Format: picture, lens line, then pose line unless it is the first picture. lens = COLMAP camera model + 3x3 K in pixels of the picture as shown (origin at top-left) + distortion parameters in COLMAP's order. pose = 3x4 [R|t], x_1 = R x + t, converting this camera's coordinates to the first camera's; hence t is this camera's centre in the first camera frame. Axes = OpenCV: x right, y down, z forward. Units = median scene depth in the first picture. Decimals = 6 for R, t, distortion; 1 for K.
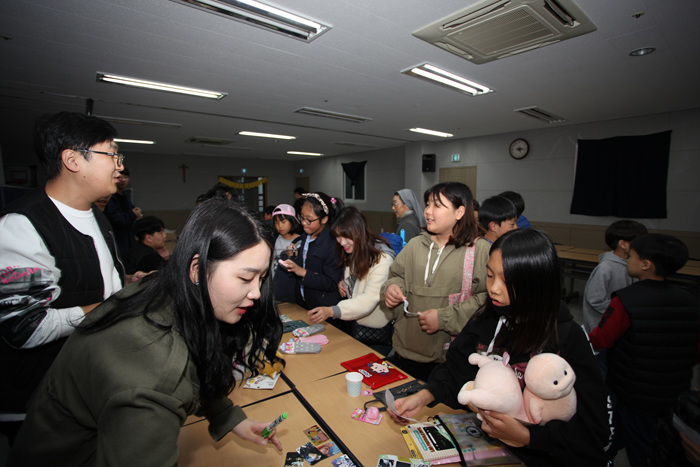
lens RADIAL K [[346.6, 0, 350.3], [0, 346.6, 231.1], [0, 0, 1]] dist [-0.051843, 0.024249]
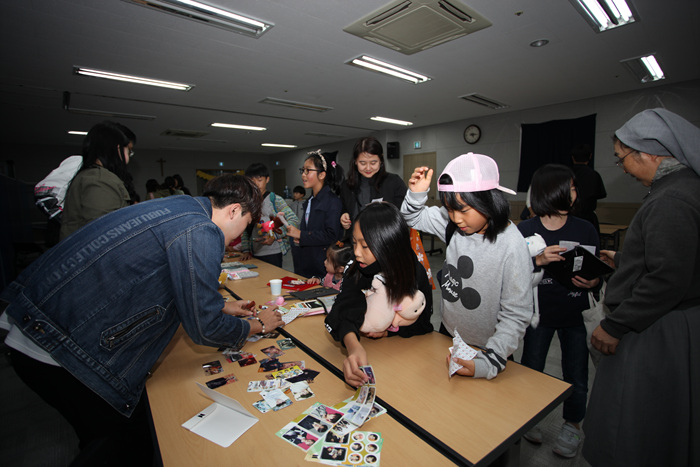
lens RADIAL K [[346.6, 0, 349.0], [0, 346.6, 230.2], [0, 0, 1]] dist [-0.051843, 0.024249]
pose [[0.998891, -0.028310, 0.037609, 0.080283], [0.028014, 0.999572, 0.008379, 0.067353], [-0.037830, -0.007317, 0.999257, -0.118682]]
